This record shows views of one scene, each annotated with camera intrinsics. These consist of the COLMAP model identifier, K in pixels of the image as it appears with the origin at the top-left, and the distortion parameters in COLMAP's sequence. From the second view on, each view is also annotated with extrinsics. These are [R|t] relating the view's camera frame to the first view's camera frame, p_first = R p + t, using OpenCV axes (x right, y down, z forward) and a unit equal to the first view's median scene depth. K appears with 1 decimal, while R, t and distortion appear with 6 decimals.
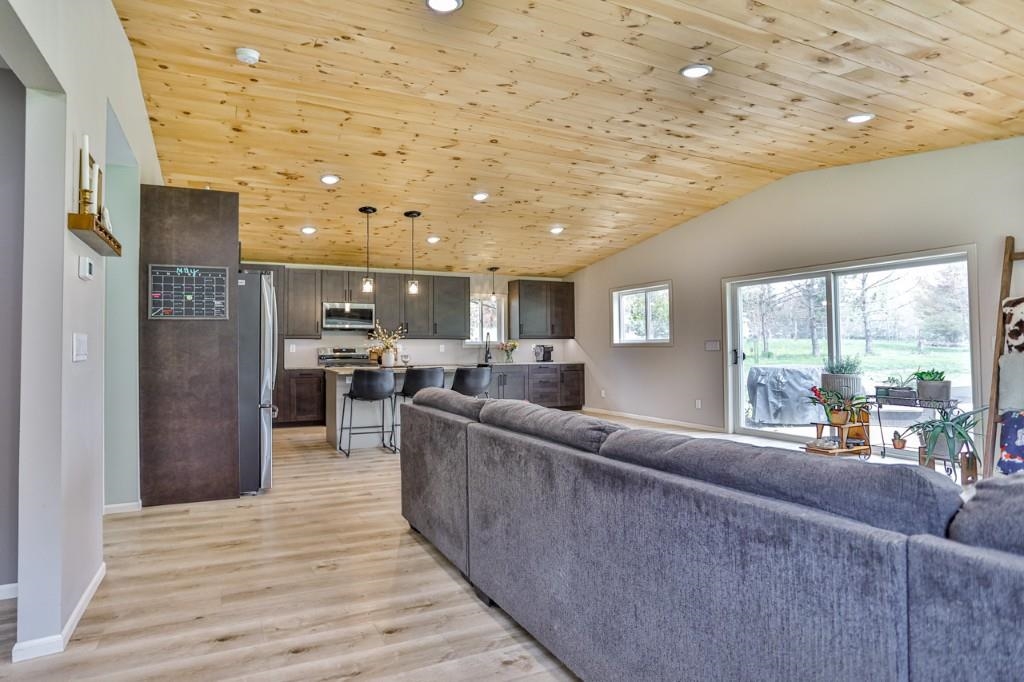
lens RADIAL K [[508.7, 0, 424.6], [0, 508.7, 336.8], [0, 0, 1]] dist [-0.064135, -0.000146]
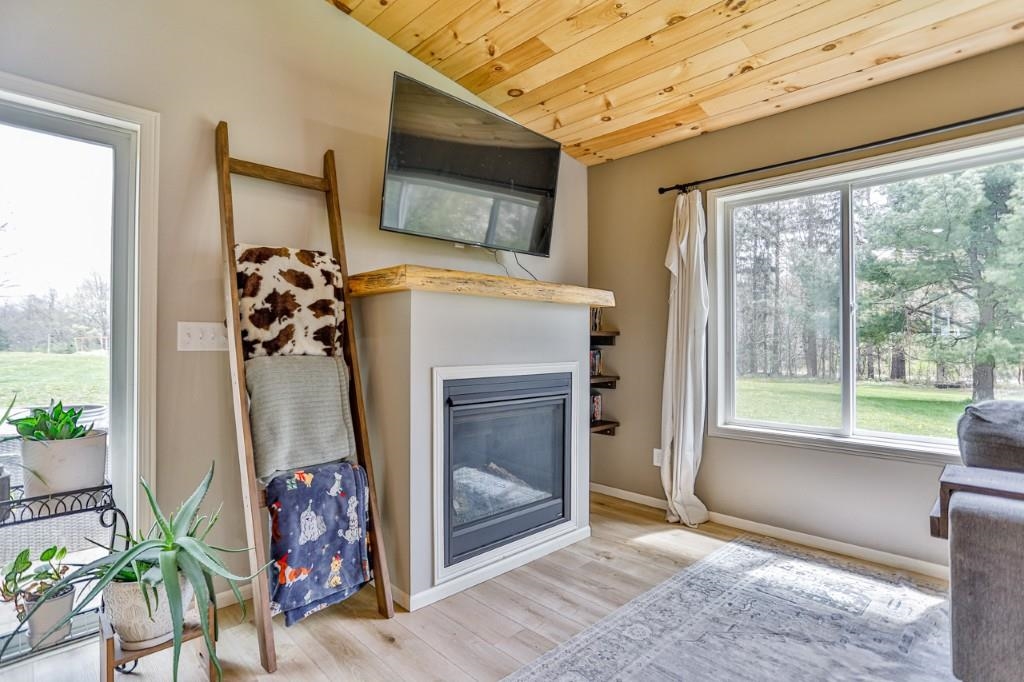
lens RADIAL K [[512.4, 0, 512.0], [0, 512.4, 341.0], [0, 0, 1]] dist [-0.062690, 0.000930]
pose [[-0.401866, 0.014256, 0.915588, 0.410743], [-0.023131, 0.999402, -0.025713, 0.015796], [-0.915406, -0.031512, -0.401296, 0.575809]]
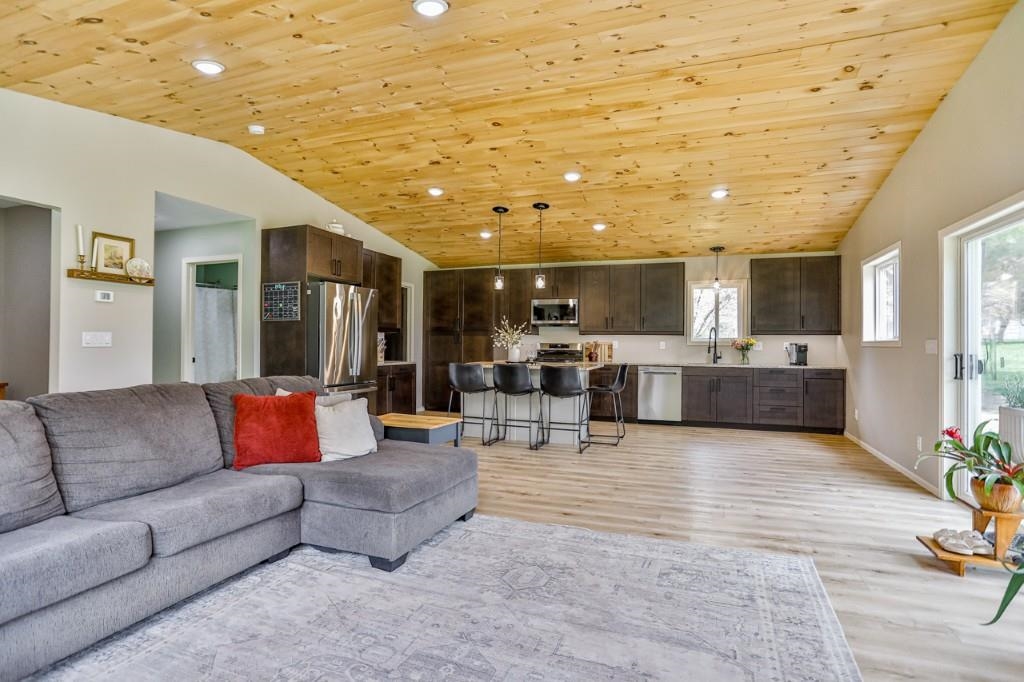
lens RADIAL K [[512.4, 0, 512.0], [0, 512.4, 341.0], [0, 0, 1]] dist [-0.062690, 0.000930]
pose [[0.738967, 0.009877, -0.673669, 0.626796], [0.002285, 0.999850, 0.017166, -0.000477], [0.673738, -0.014224, 0.738833, 0.248302]]
